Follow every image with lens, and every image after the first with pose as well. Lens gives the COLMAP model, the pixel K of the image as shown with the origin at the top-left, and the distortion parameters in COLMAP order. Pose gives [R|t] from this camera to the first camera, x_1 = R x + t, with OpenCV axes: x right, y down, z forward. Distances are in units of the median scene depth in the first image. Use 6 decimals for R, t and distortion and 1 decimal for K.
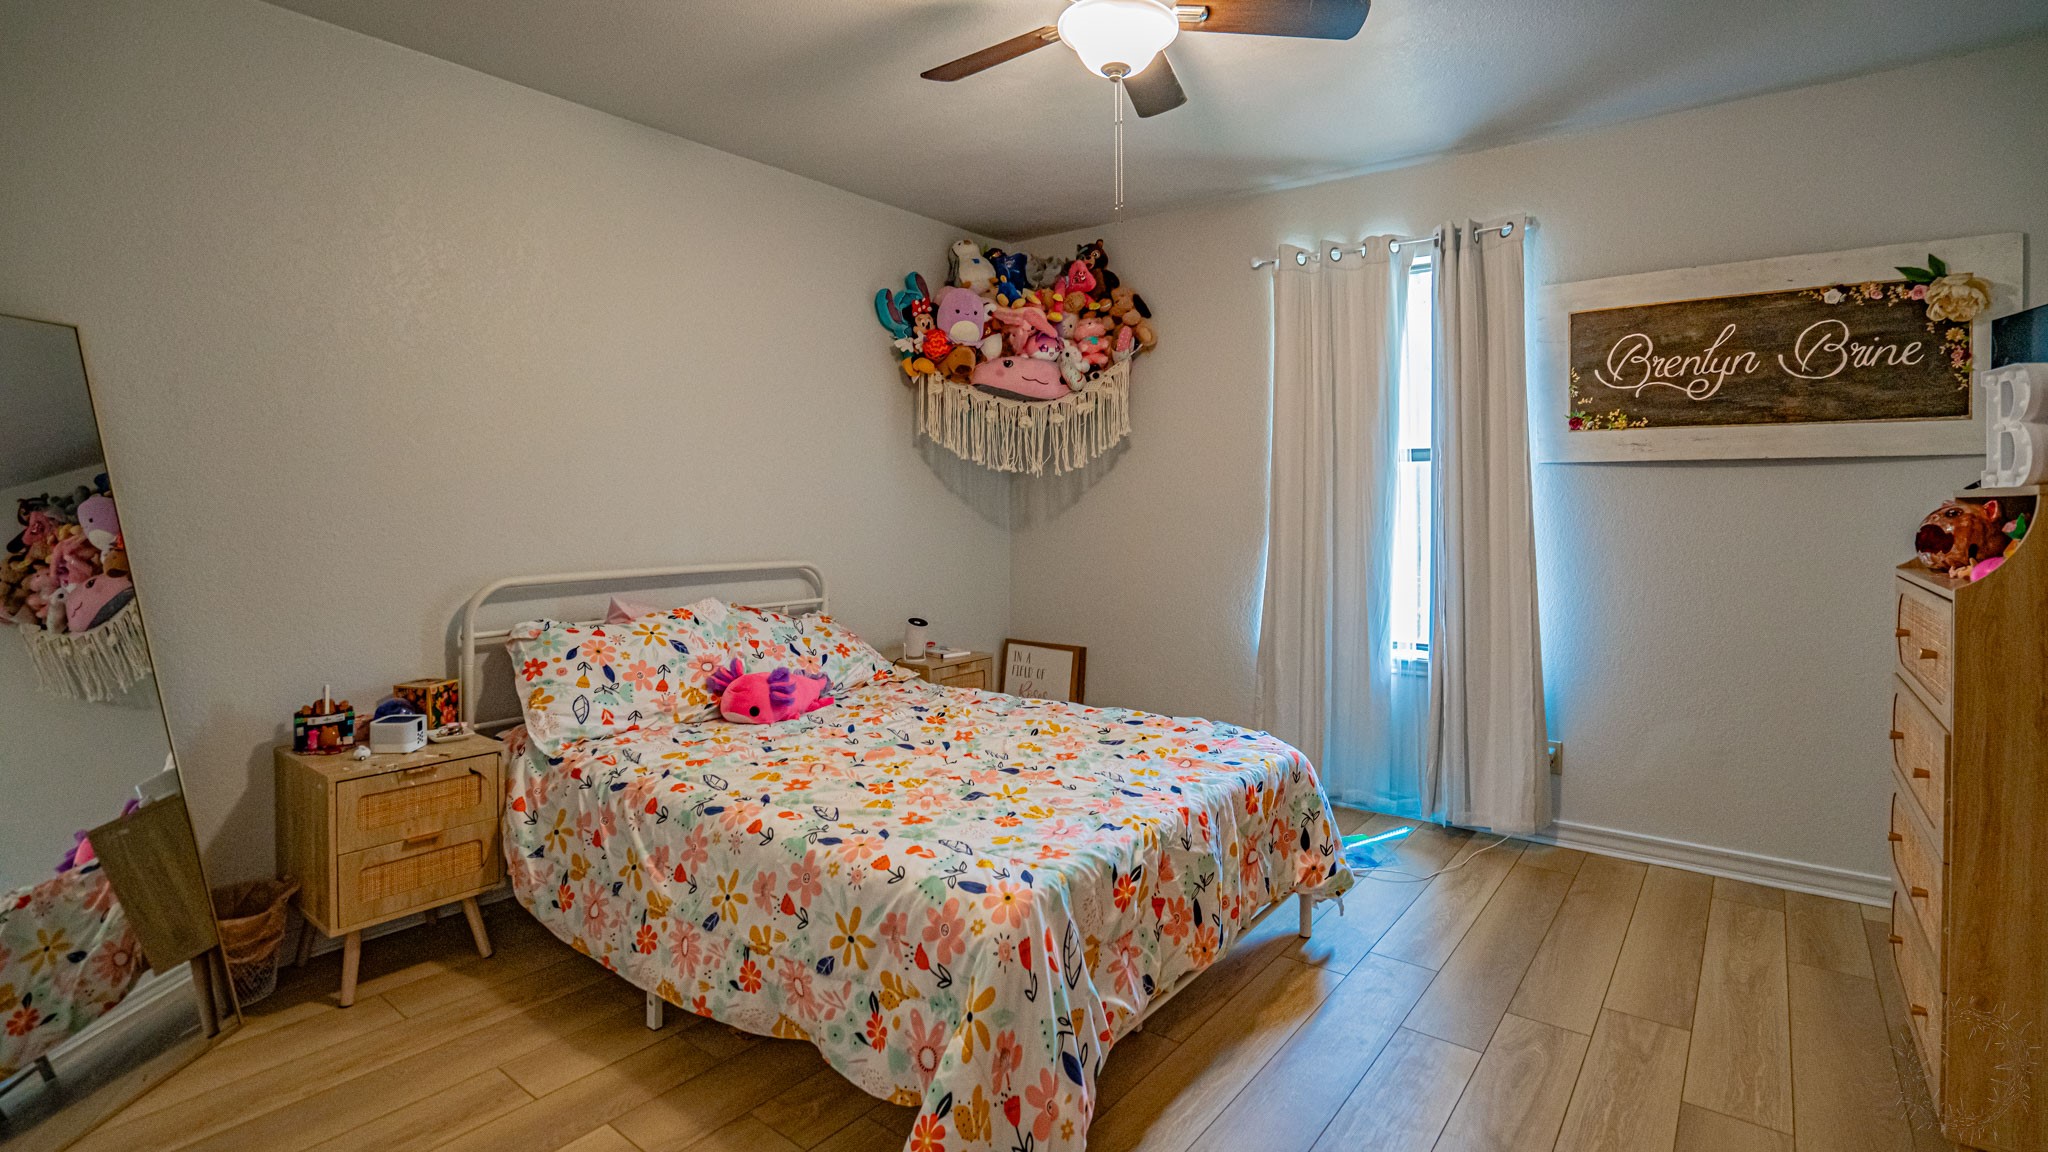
lens RADIAL K [[960.1, 0, 1018.6], [0, 960.1, 541.7], [0, 0, 1]] dist [-0.000708, -0.000091]
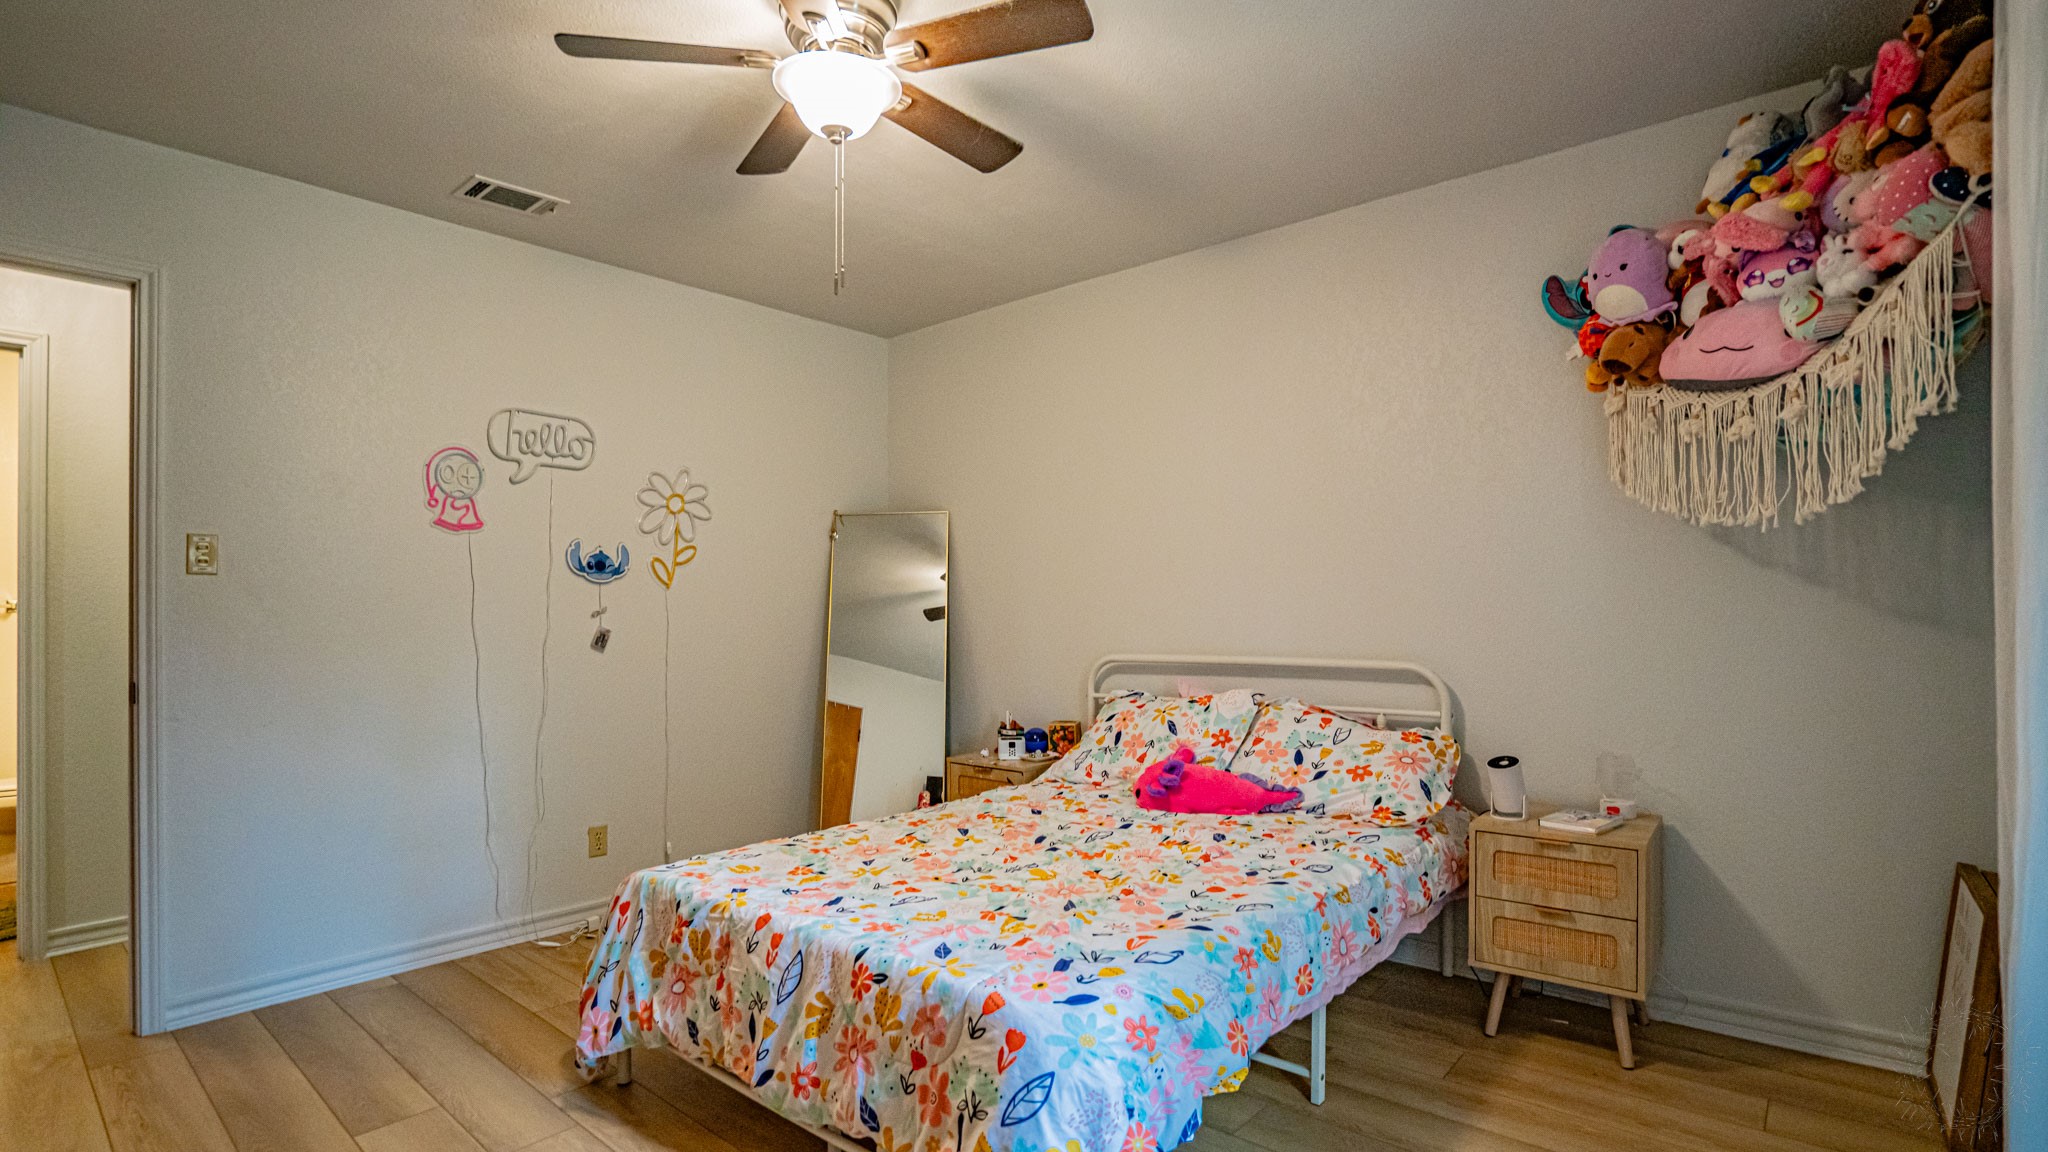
lens RADIAL K [[956.9, 0, 1017.5], [0, 956.9, 585.5], [0, 0, 1]] dist [-0.063826, 0.033029]
pose [[-0.053122, -0.021155, -0.998364, 0.548432], [-0.008138, 0.999752, -0.020751, -0.022491], [0.998555, 0.007023, -0.053281, 0.626361]]
